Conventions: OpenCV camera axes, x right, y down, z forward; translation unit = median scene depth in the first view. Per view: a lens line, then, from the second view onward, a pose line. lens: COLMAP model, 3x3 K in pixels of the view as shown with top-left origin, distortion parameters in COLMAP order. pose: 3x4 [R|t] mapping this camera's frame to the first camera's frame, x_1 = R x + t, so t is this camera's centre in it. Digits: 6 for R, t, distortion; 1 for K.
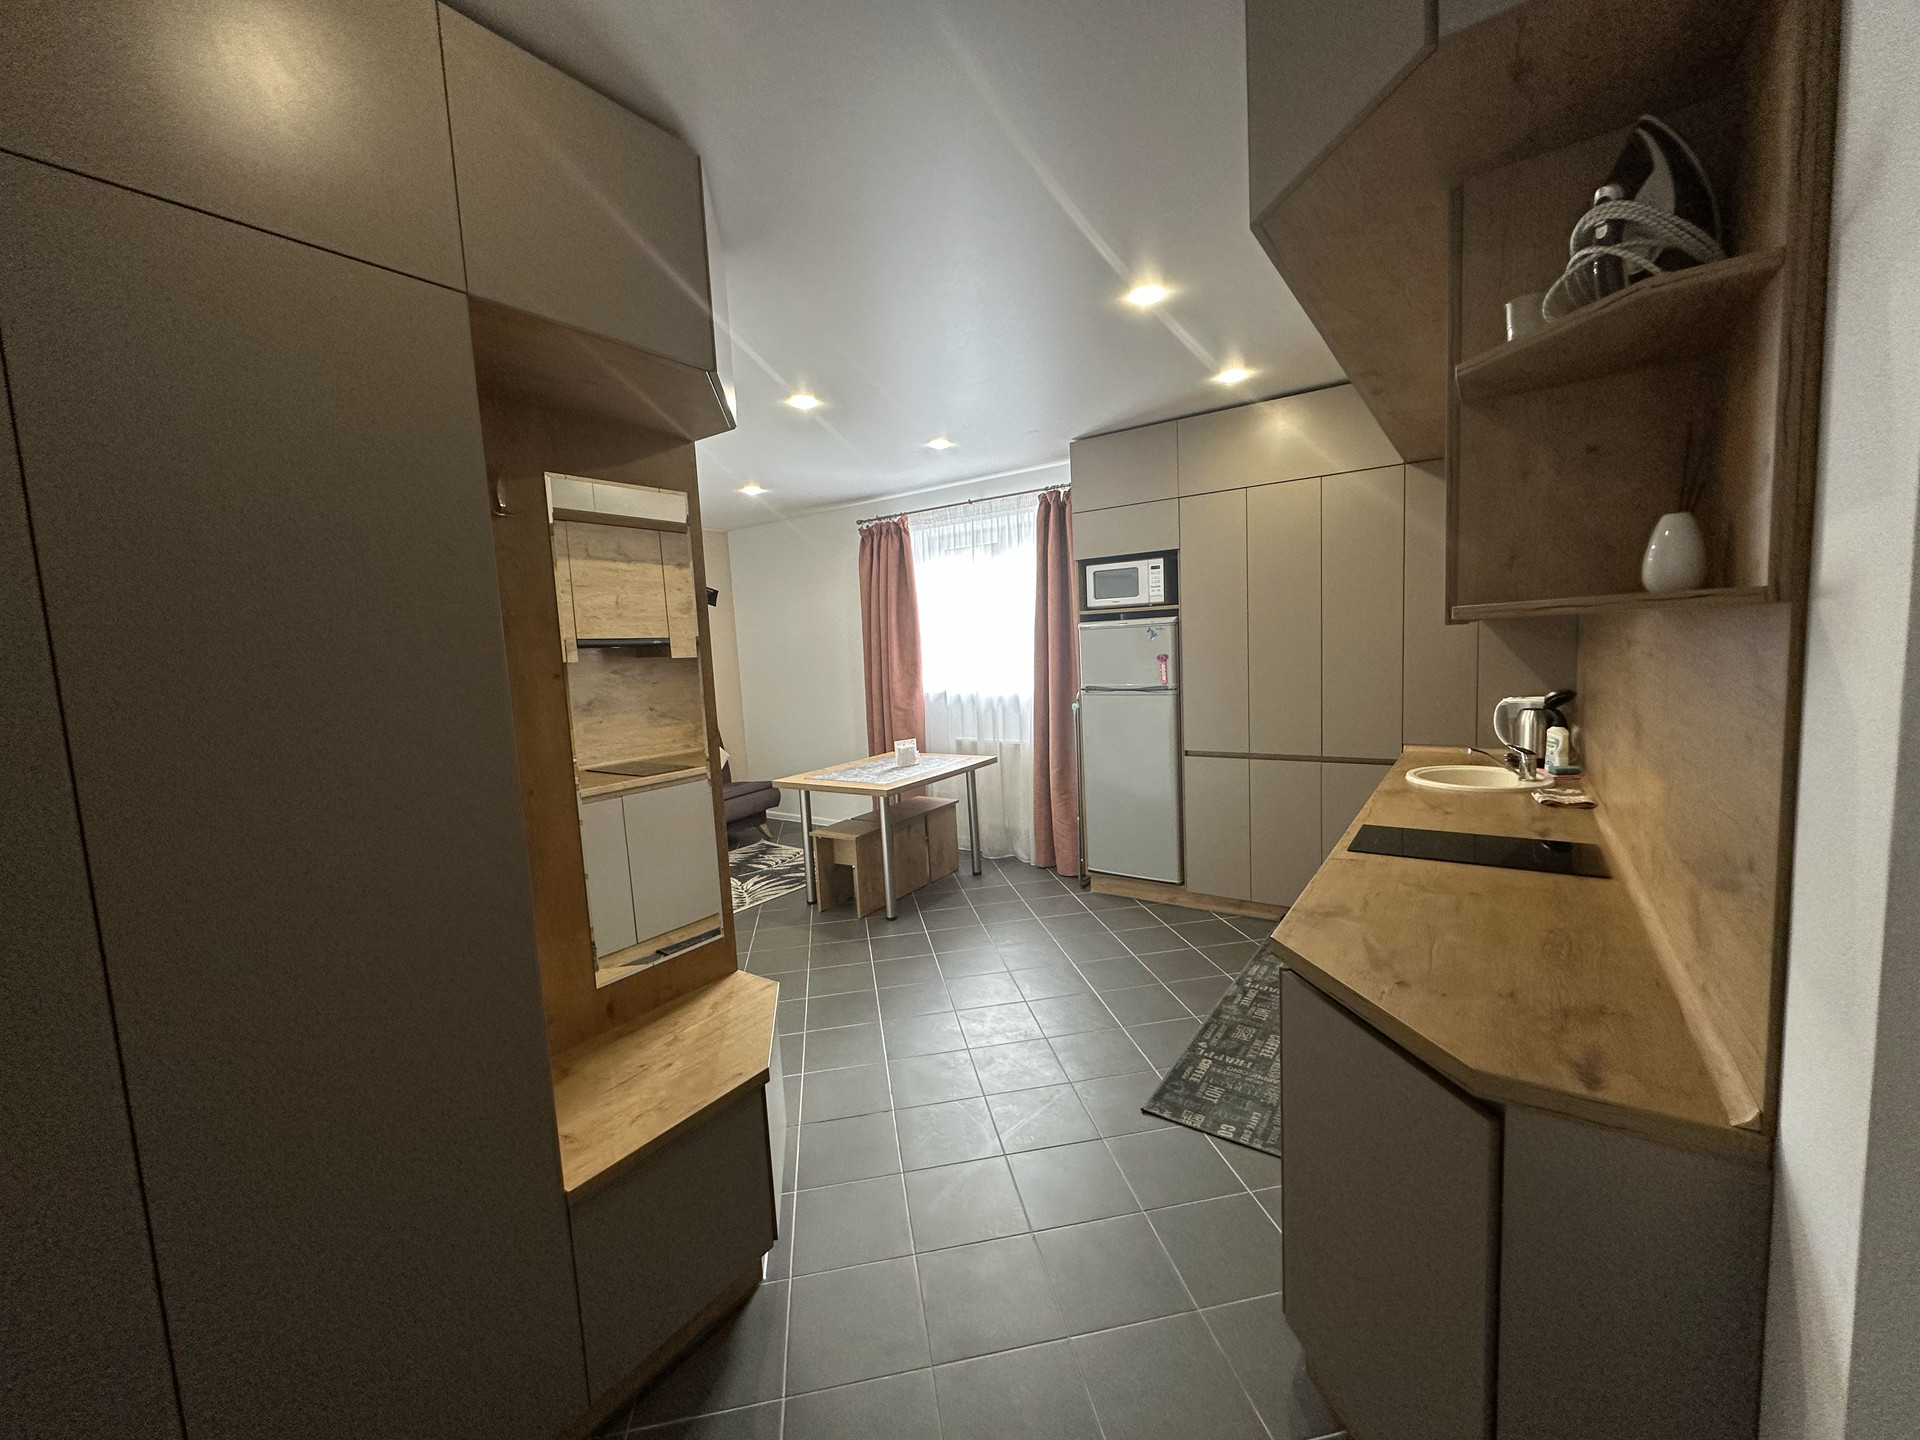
lens RADIAL K [[765.1, 0, 960.3], [0, 765.1, 716.9], [0, 0, 1]] dist [-0.000144, 0.000325]
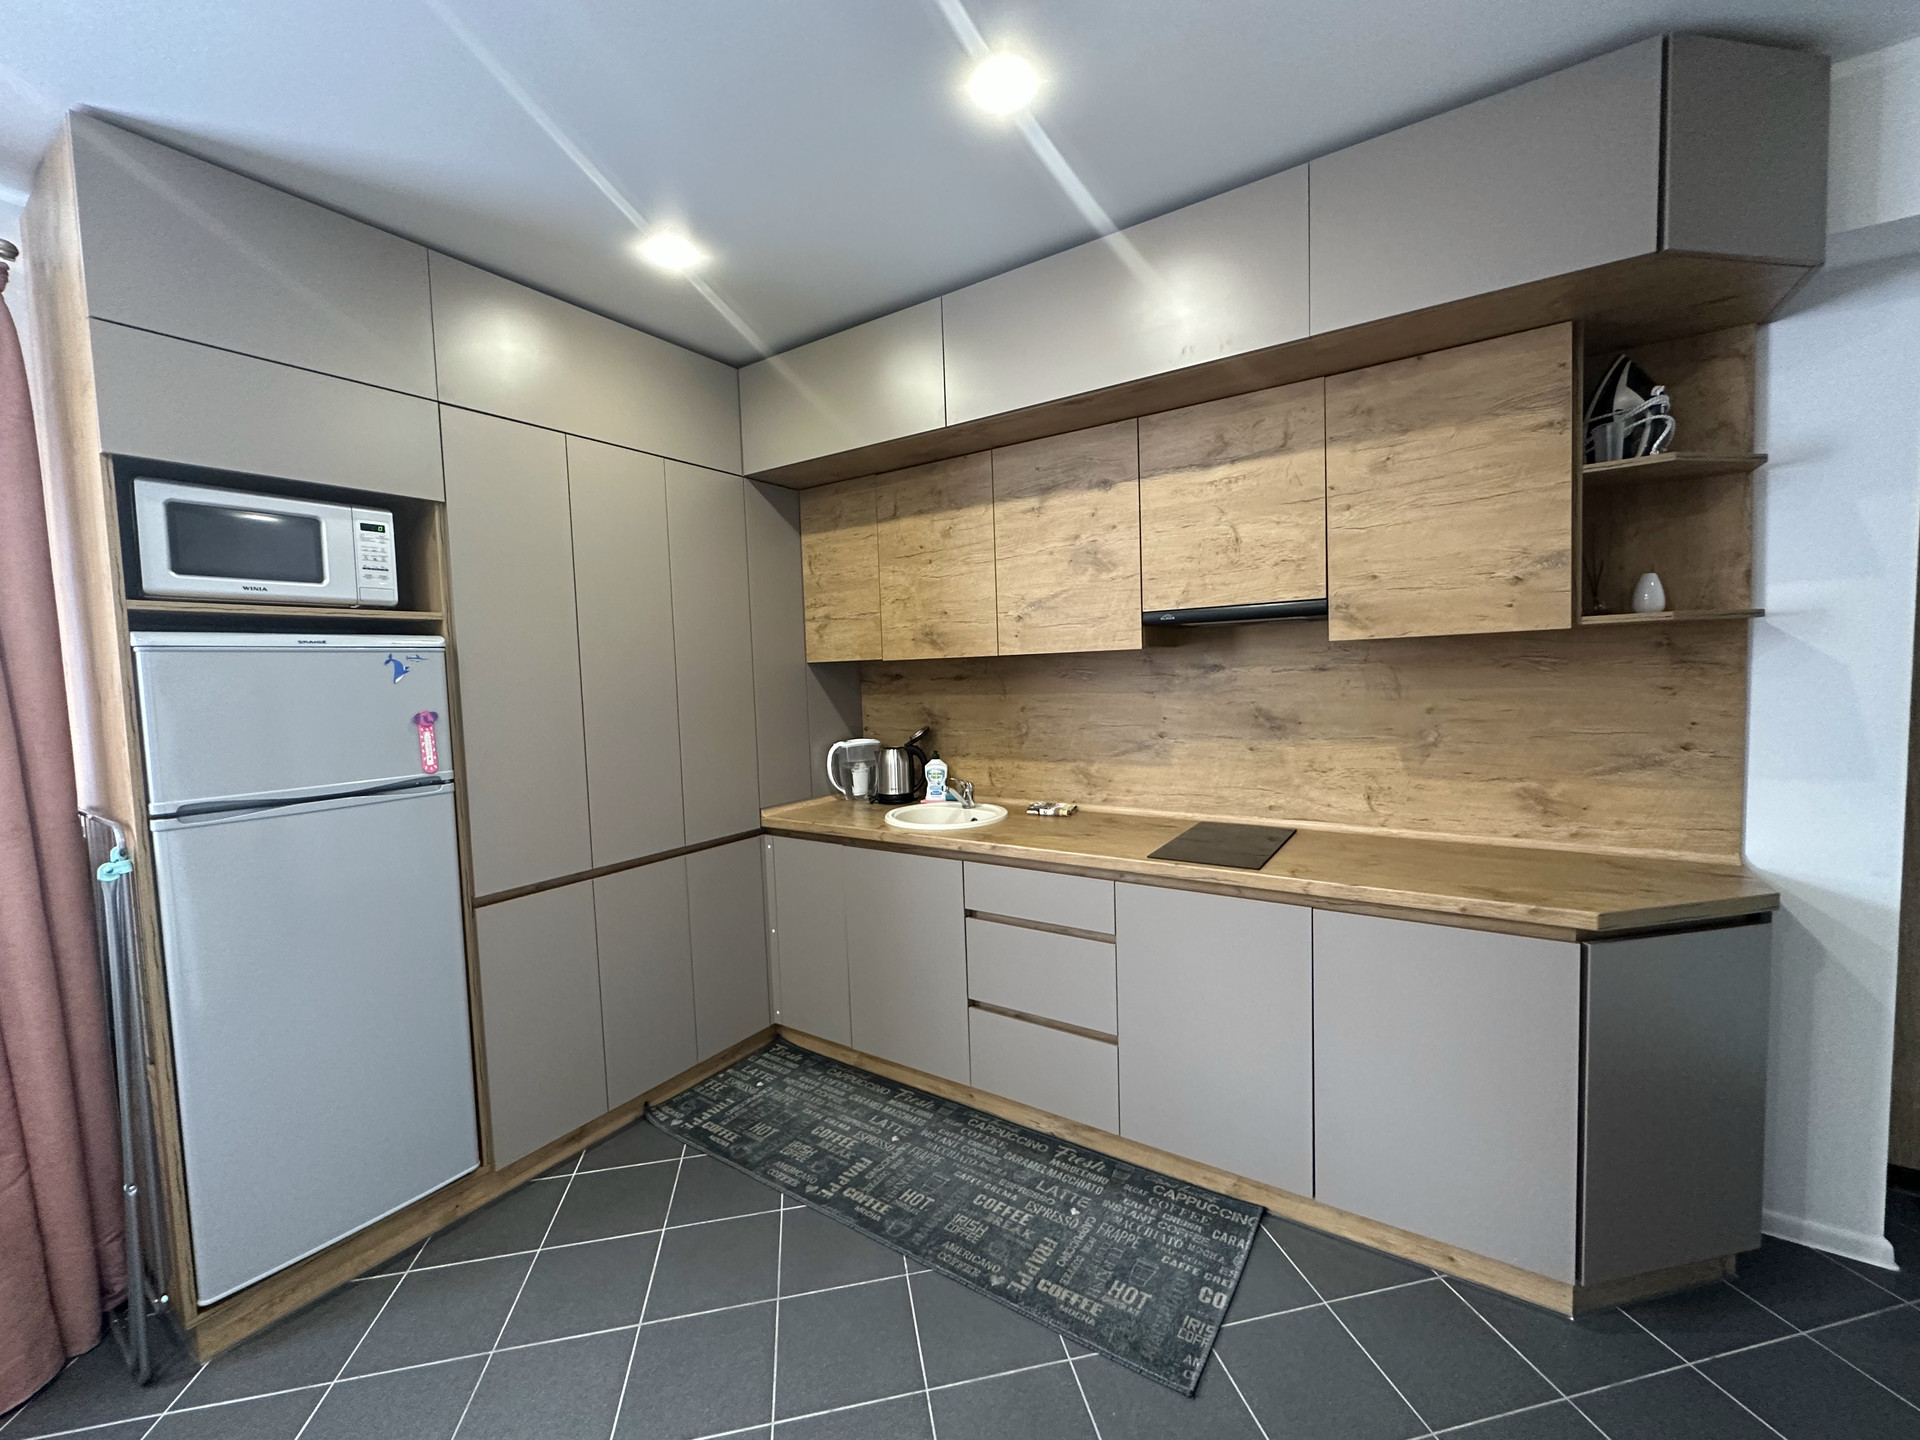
lens RADIAL K [[765.1, 0, 960.3], [0, 765.1, 716.9], [0, 0, 1]] dist [-0.000144, 0.000325]
pose [[-0.025014, -0.014046, 0.999588, -0.220958], [0.131568, 0.991158, 0.017220, -0.041984], [-0.990991, 0.131945, -0.022945, 0.669161]]
